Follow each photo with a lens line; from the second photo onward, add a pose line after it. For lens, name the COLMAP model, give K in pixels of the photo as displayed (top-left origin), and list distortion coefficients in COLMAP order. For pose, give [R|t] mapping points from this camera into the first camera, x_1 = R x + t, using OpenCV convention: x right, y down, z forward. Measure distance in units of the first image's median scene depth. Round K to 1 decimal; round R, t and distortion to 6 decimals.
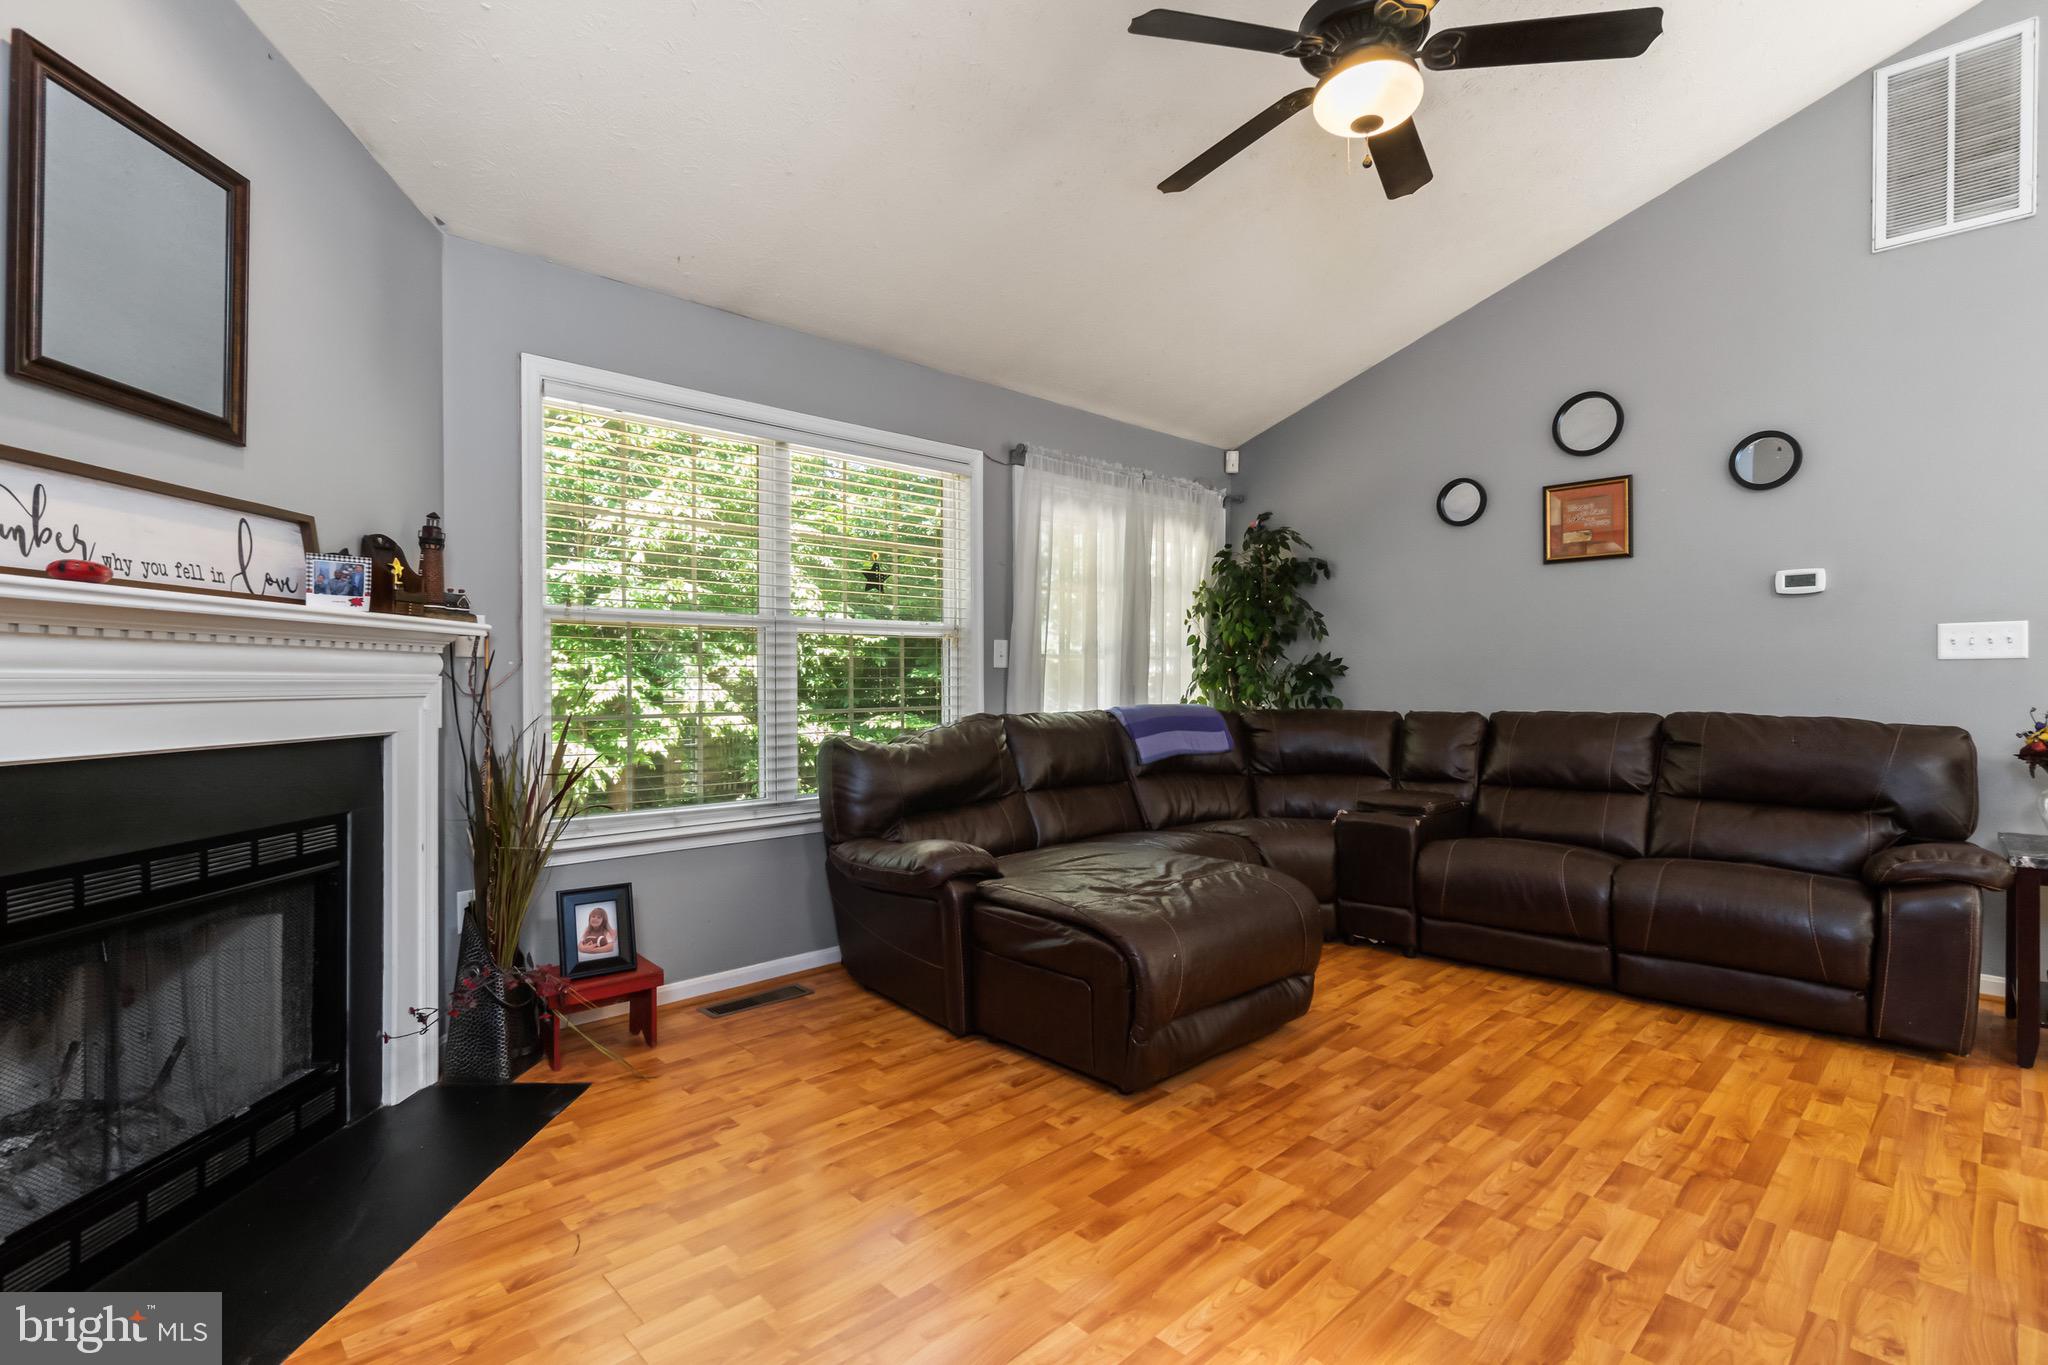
lens RADIAL K [[935.9, 0, 999.4], [0, 935.9, 682.6], [0, 0, 1]] dist [-0.002254, 0.001471]
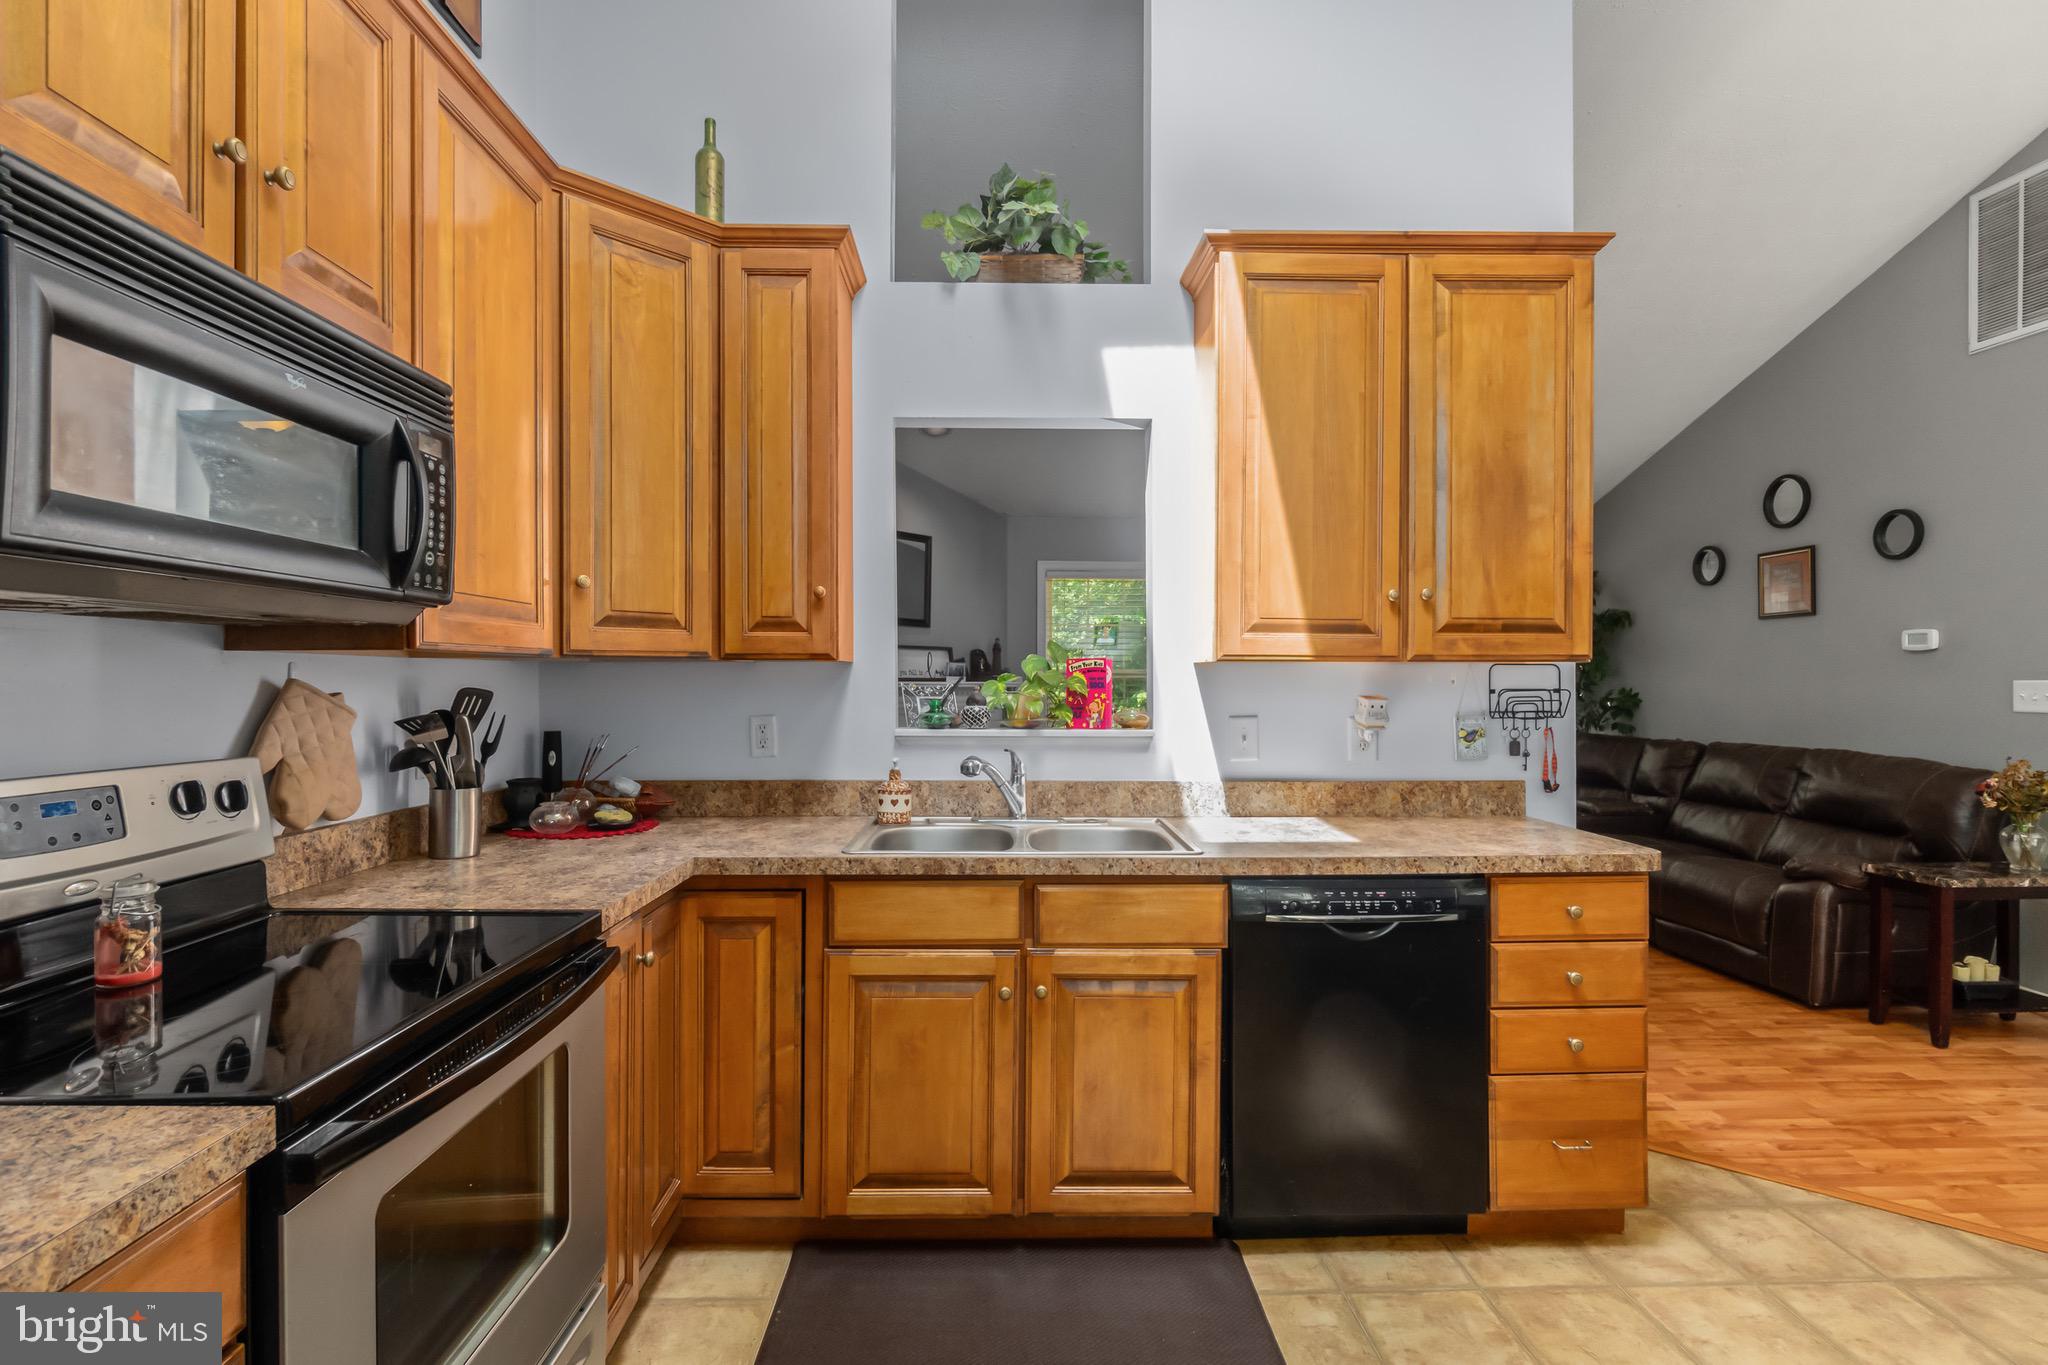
lens RADIAL K [[935.9, 0, 1024.3], [0, 935.9, 681.1], [0, 0, 1]] dist [-0.002254, 0.001471]
pose [[0.752482, 0.006064, -0.658584, 1.134966], [-0.007469, 0.999972, 0.000674, -0.072766], [0.658570, 0.004412, 0.752507, -0.857307]]
